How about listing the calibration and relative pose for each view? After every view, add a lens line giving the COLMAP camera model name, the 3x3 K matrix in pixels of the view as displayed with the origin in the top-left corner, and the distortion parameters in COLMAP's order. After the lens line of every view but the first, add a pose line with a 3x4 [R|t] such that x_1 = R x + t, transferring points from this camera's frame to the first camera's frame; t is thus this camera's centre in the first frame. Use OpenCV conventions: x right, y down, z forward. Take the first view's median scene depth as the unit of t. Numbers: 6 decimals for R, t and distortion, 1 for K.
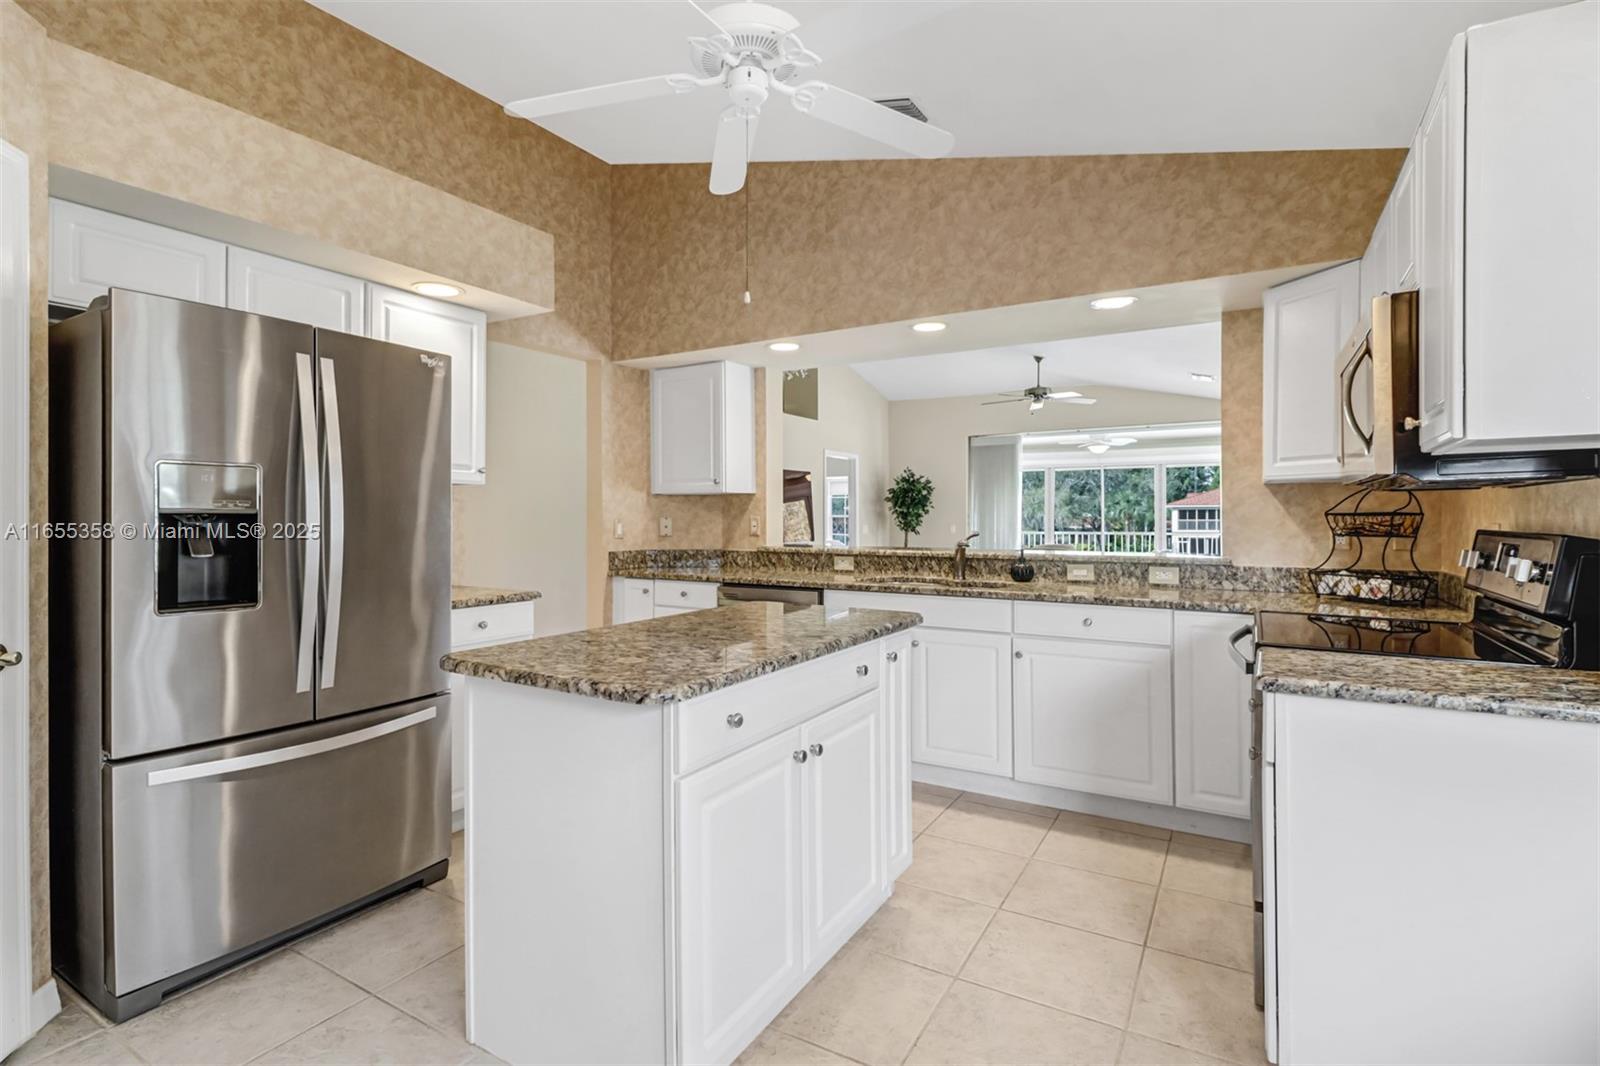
lens RADIAL K [[738.8, 0, 792.9], [0, 738.8, 510.7], [0, 0, 1]] dist [0.000439, -0.000274]
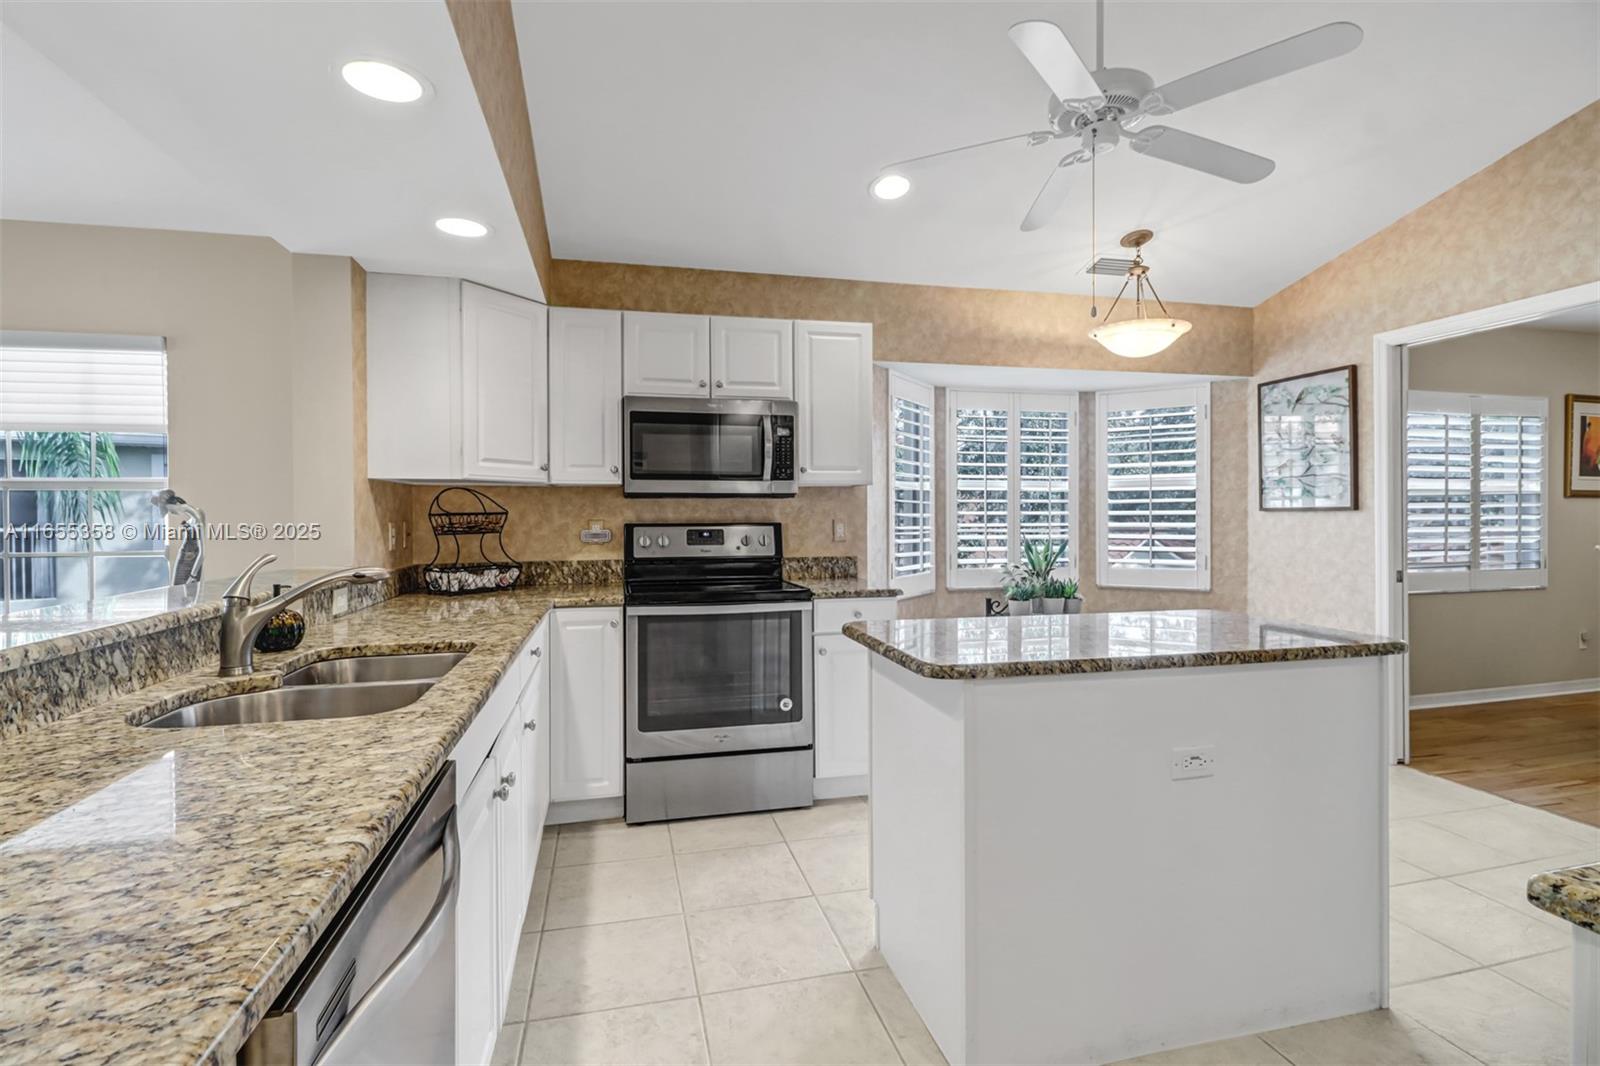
lens RADIAL K [[738.8, 0, 792.9], [0, 738.8, 510.7], [0, 0, 1]] dist [0.000439, -0.000274]
pose [[-0.687133, 0.003540, 0.726523, -0.262654], [-0.004428, 0.999949, -0.009060, 0.005150], [-0.726518, -0.009443, -0.687083, 1.005990]]
